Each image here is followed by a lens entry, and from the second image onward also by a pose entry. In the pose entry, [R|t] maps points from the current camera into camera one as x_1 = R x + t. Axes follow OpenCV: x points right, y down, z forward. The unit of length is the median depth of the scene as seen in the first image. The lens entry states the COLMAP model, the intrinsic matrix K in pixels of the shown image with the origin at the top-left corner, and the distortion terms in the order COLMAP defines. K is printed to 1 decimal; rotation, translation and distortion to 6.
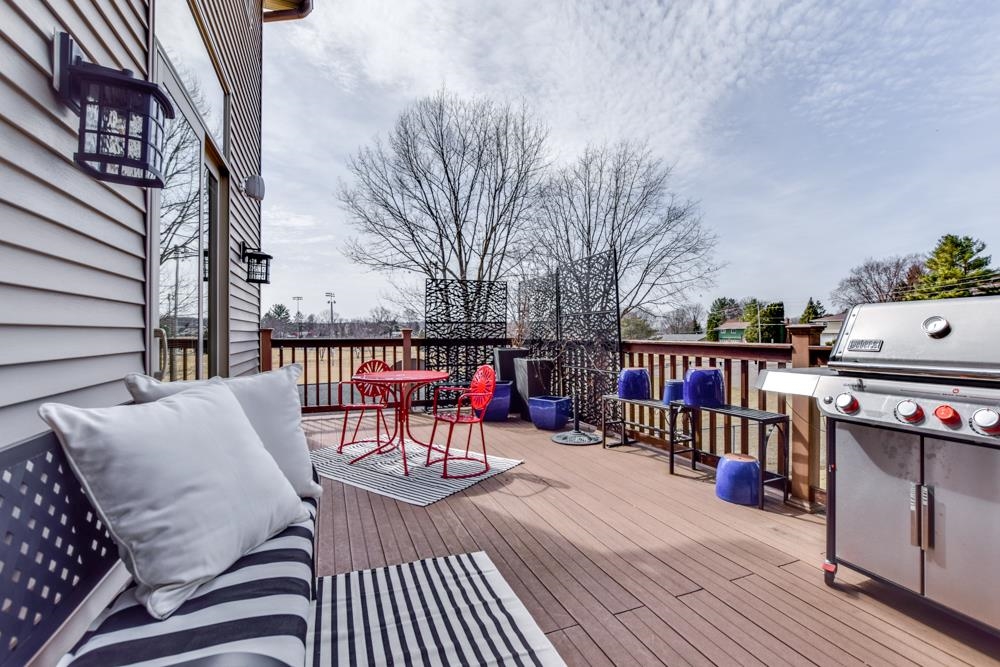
lens RADIAL K [[451.8, 0, 500.0], [0, 451.8, 333.5], [0, 0, 1]] dist [-0.019010, 0.000199]
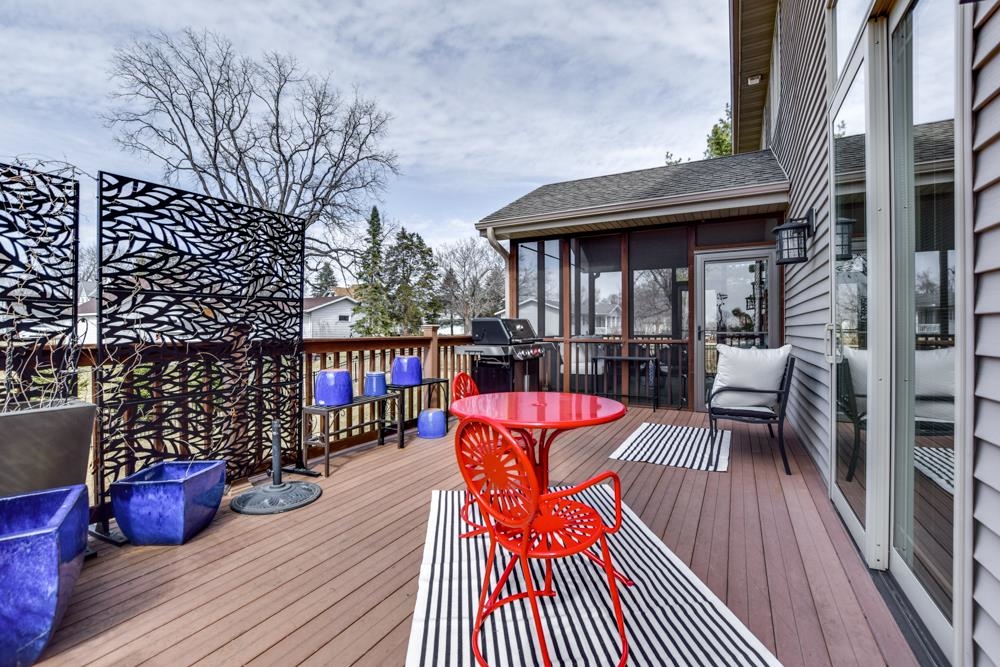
lens RADIAL K [[451.8, 0, 500.0], [0, 451.8, 333.5], [0, 0, 1]] dist [-0.019010, 0.000199]
pose [[-0.655424, 0.001873, 0.755259, -0.562654], [0.005014, 0.999986, 0.001872, 0.006360], [-0.755244, 0.005014, -0.655424, 1.296894]]
